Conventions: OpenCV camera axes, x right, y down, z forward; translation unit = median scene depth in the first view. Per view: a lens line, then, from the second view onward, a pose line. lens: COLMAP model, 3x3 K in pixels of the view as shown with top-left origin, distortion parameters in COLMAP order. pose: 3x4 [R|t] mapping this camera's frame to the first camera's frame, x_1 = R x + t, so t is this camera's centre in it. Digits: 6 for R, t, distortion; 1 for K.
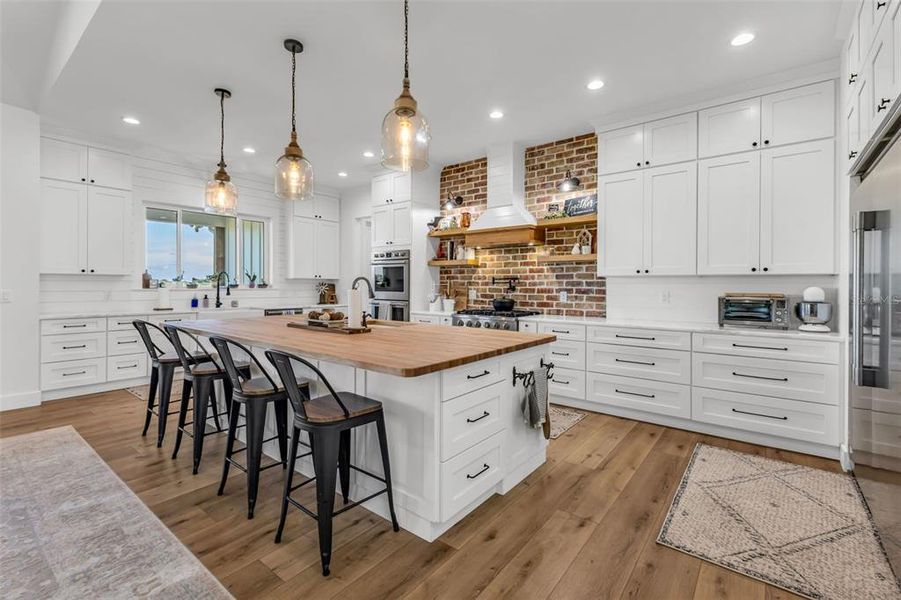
lens RADIAL K [[401.5, 0, 452.2], [0, 401.5, 287.5], [0, 0, 1]] dist [0.010820, -0.000106]
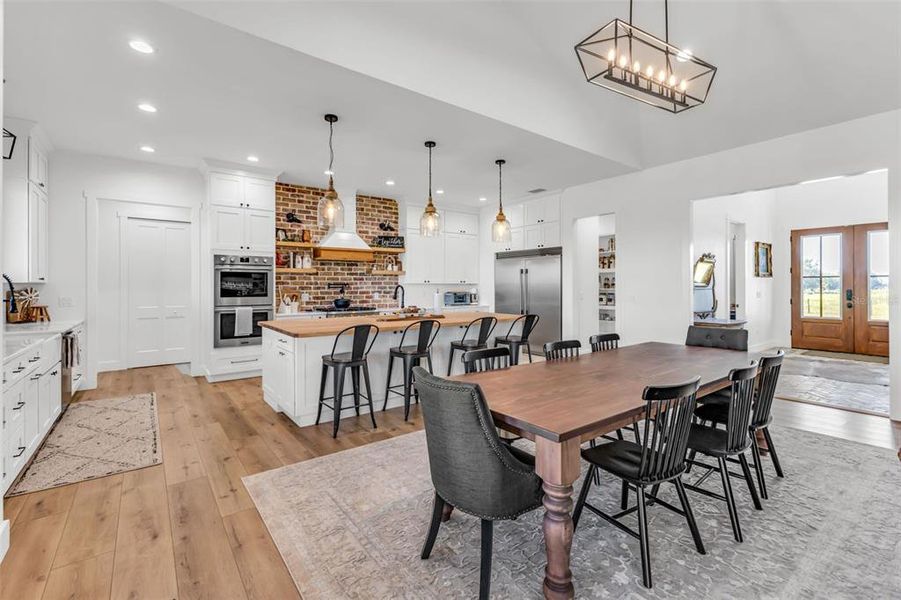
lens RADIAL K [[401.5, 0, 452.2], [0, 401.5, 287.5], [0, 0, 1]] dist [0.010820, -0.000106]
pose [[0.244296, -0.009486, 0.969654, -1.136780], [0.007764, 0.999939, 0.007826, -0.019870], [-0.969670, 0.005617, 0.244355, 0.306980]]
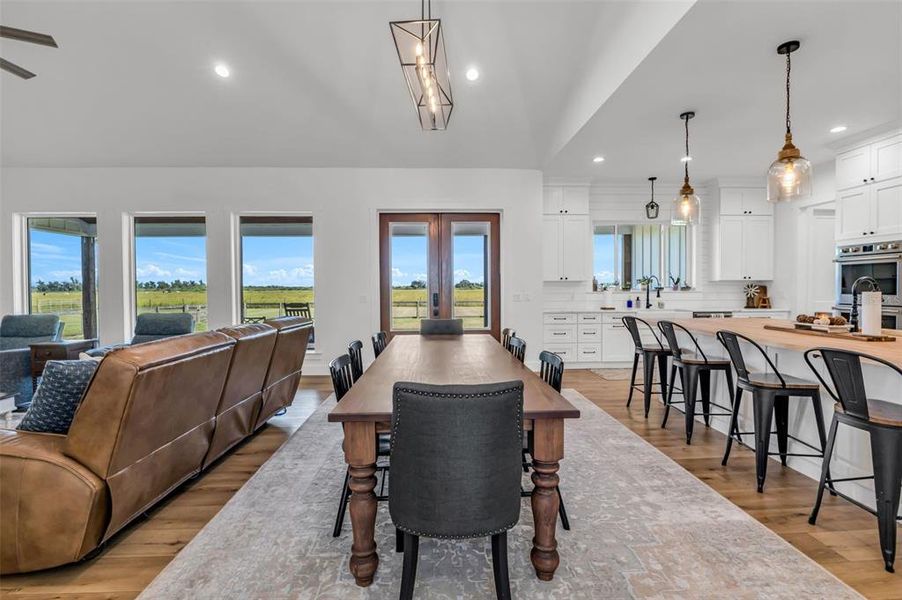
lens RADIAL K [[407.7, 0, 451.0], [0, 407.7, 300.0], [0, 0, 1]] dist [-0.013954, 0.000316]
pose [[0.650582, 0.012771, -0.759329, -0.102516], [0.005791, 0.999746, 0.021777, -0.001059], [0.759414, -0.018565, 0.650342, -0.168255]]
